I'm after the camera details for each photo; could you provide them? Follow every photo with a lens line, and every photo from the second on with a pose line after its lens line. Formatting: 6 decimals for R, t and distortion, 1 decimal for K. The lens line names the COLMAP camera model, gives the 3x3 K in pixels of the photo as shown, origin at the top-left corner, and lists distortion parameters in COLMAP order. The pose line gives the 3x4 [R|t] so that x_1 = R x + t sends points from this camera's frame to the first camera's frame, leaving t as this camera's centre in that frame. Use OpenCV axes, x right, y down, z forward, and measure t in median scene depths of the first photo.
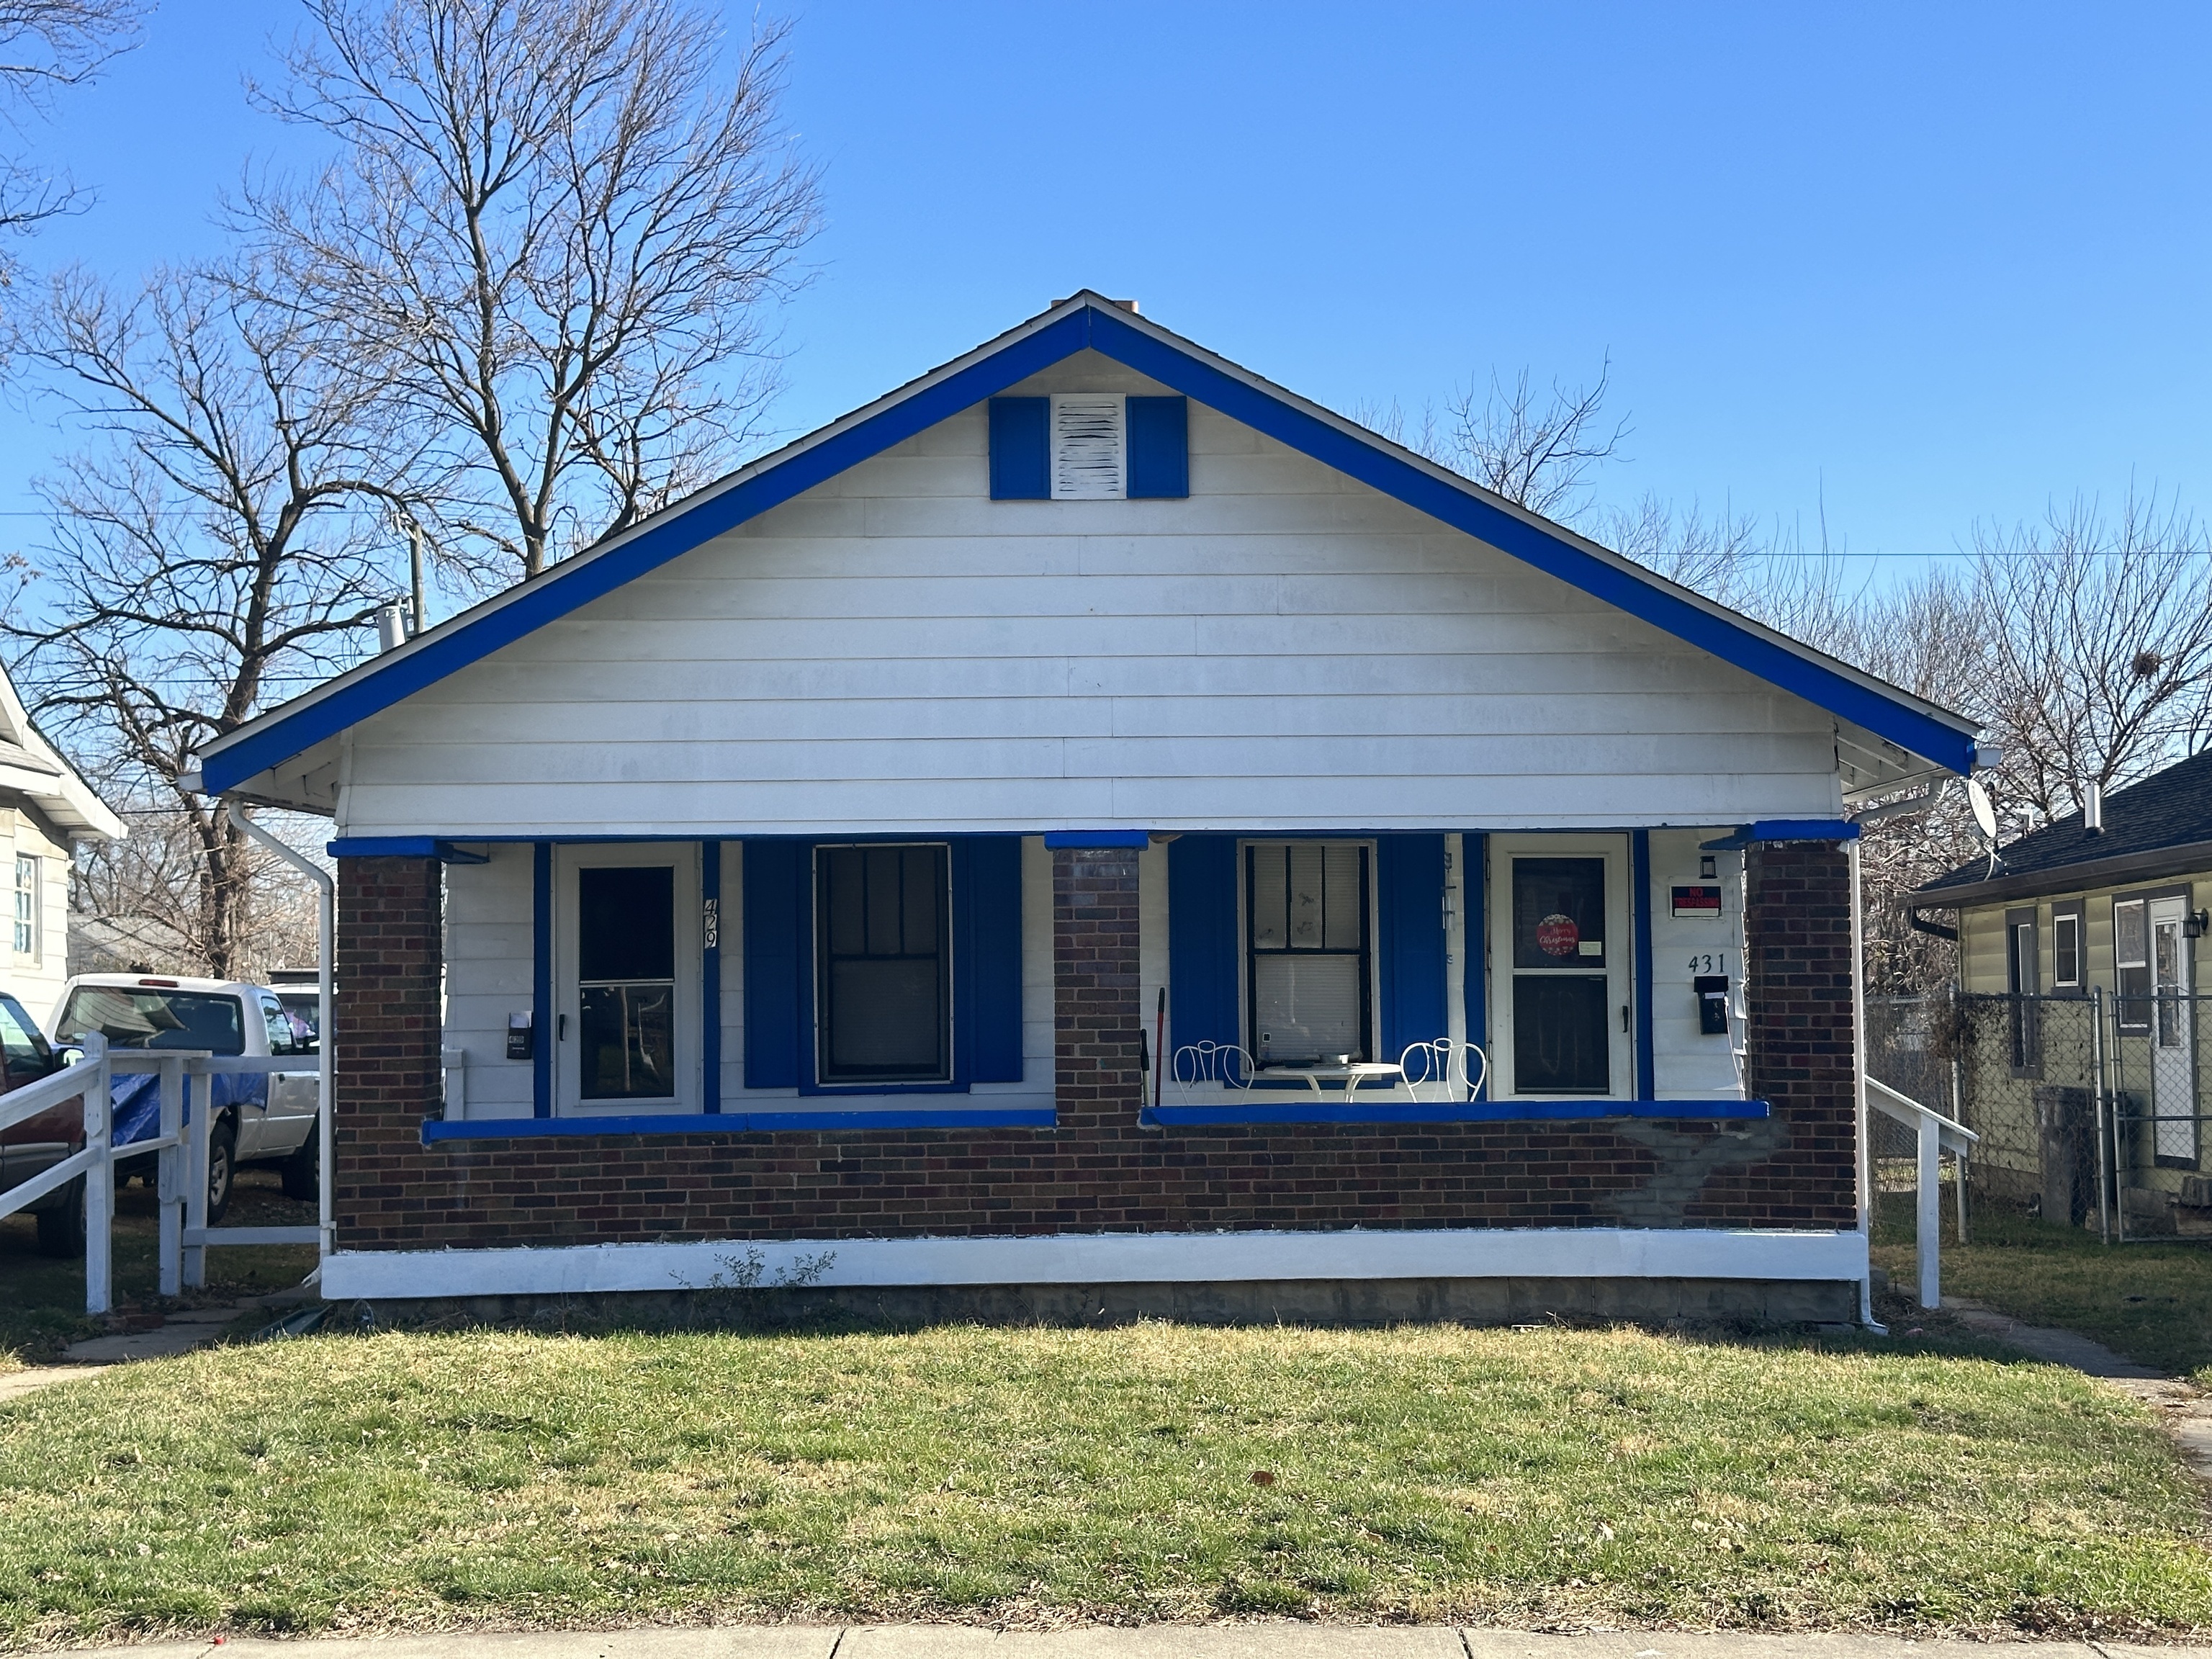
lens RADIAL K [[3103.5, 0, 1110.6], [0, 3103.5, 813.1], [0, 0, 1]] dist [0.147825, 0.000000]
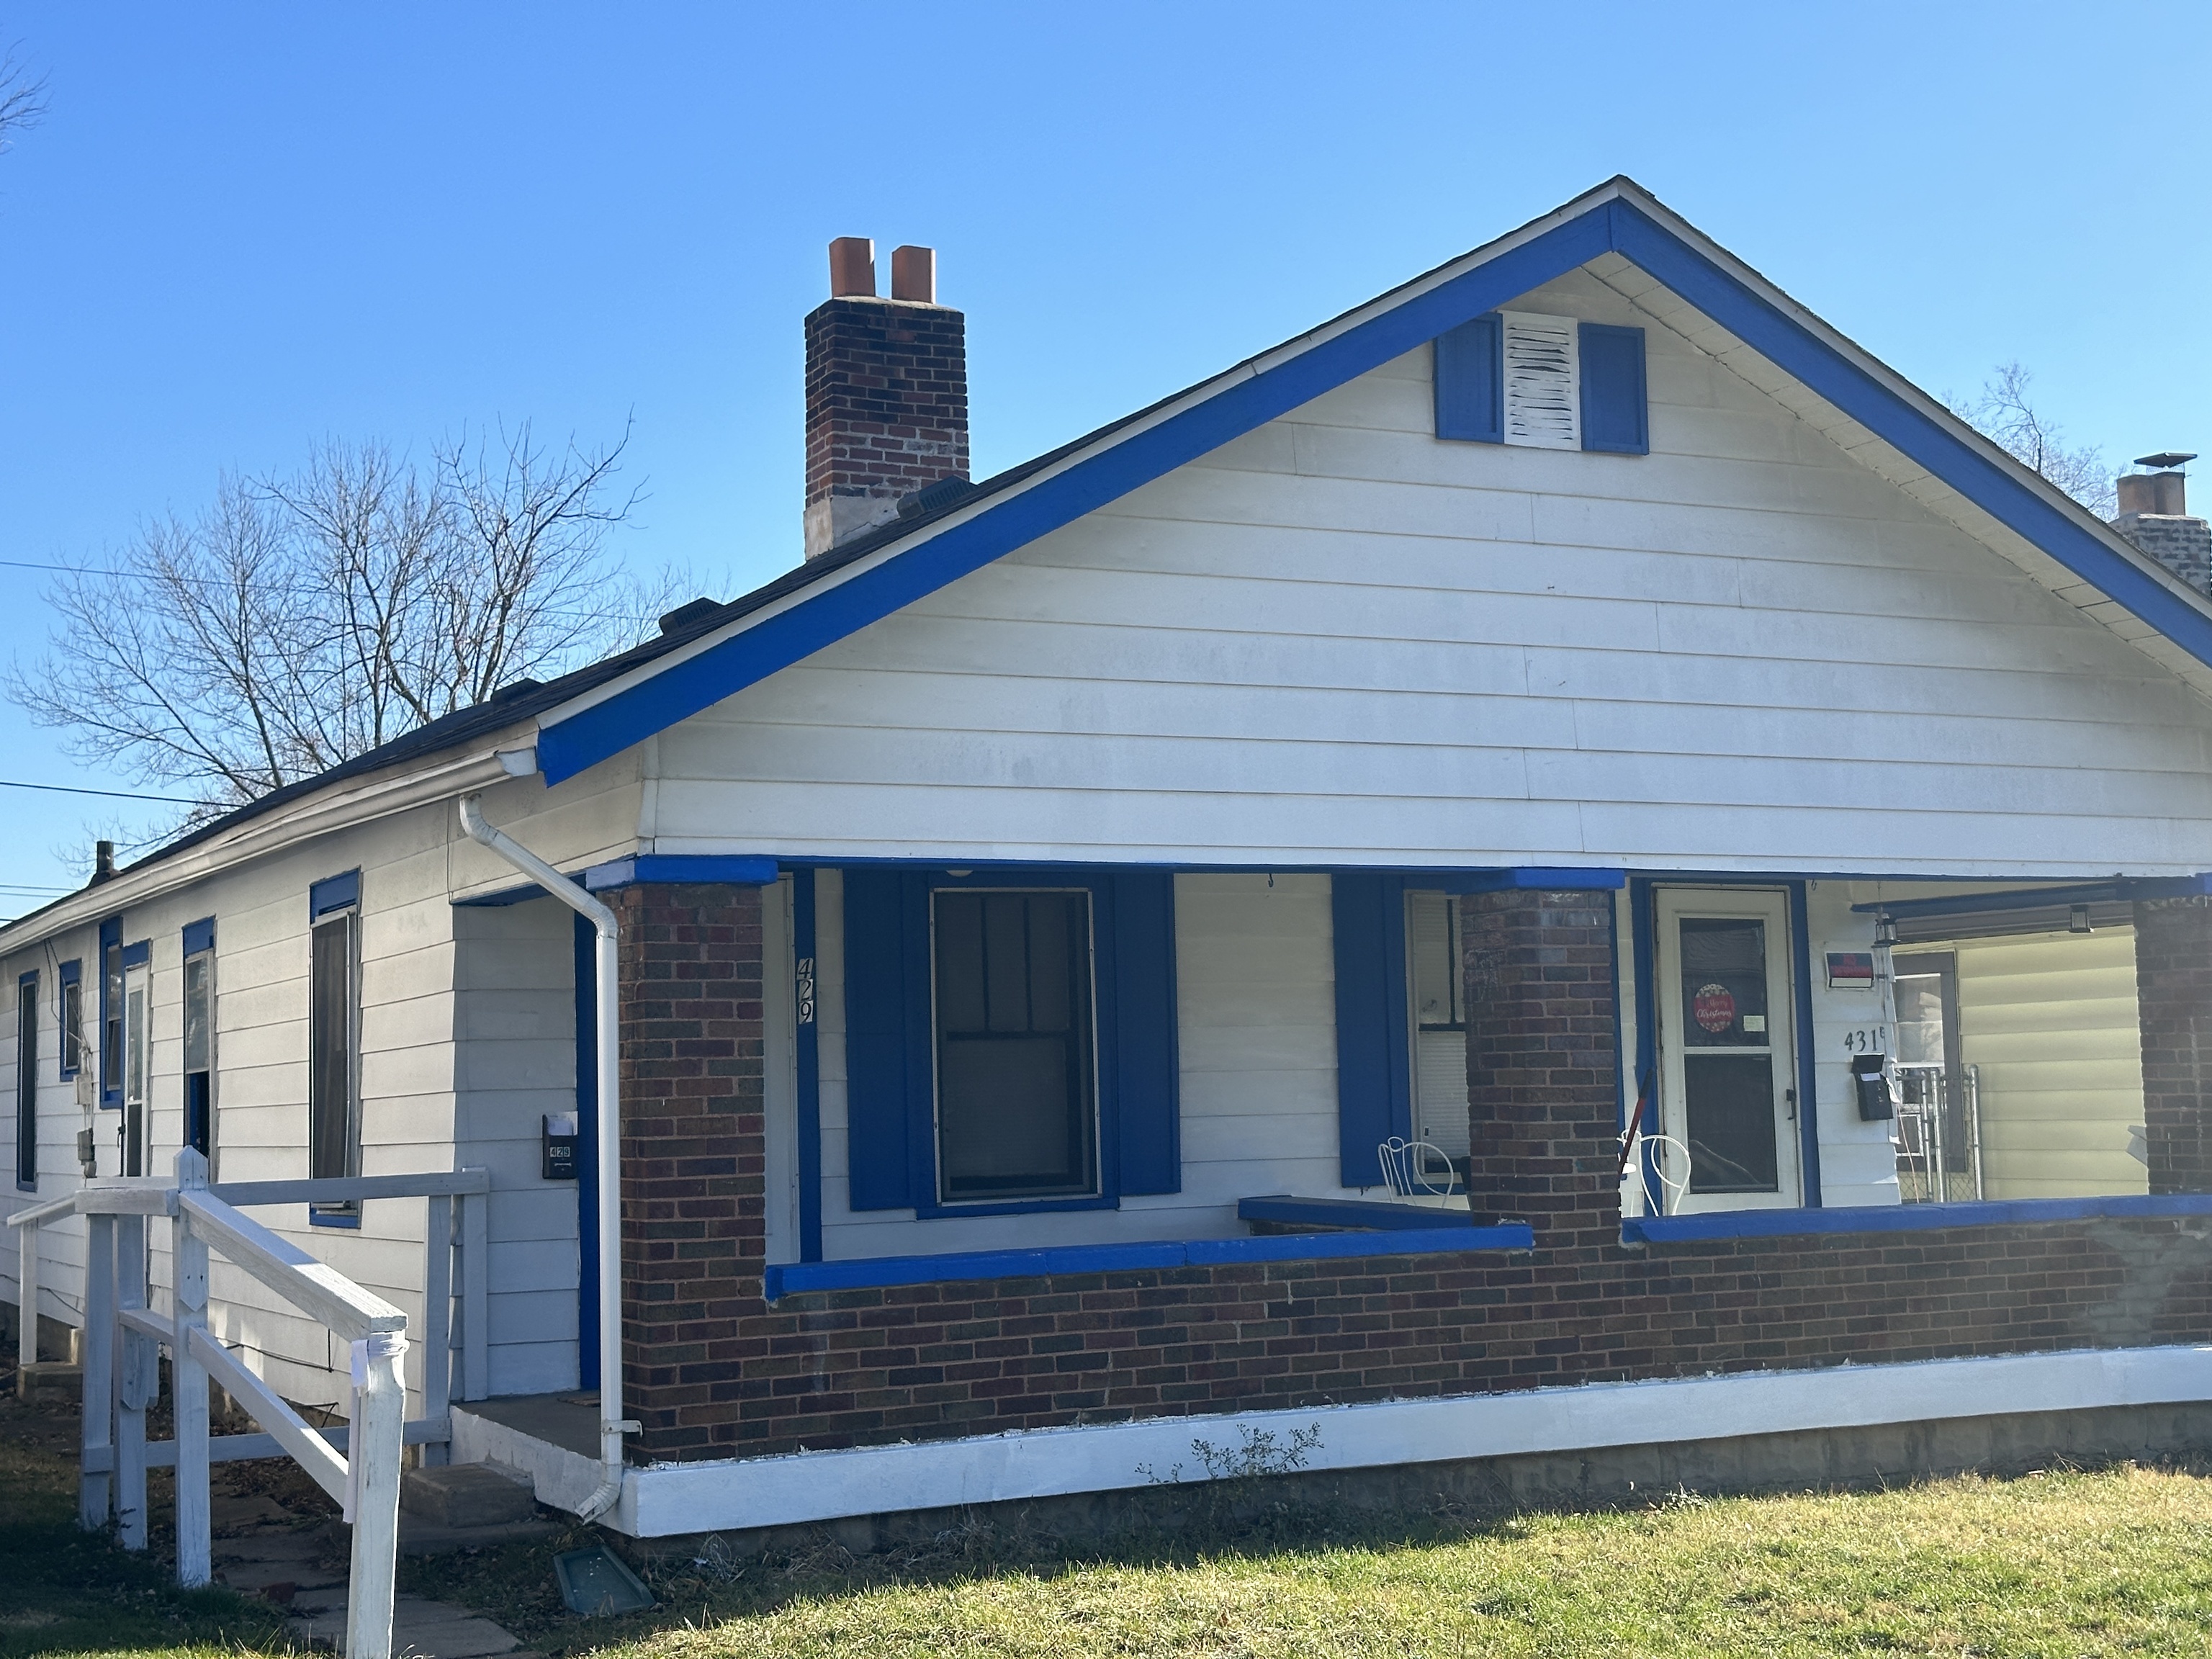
lens RADIAL K [[3103.5, 0, 1103.4], [0, 3103.5, 839.7], [0, 0, 1]] dist [0.147825, 0.000000]
pose [[0.893908, 0.025095, 0.447548, -0.462237], [-0.013743, 0.999497, -0.028594, 0.022675], [-0.448040, 0.019410, 0.893803, 0.348314]]
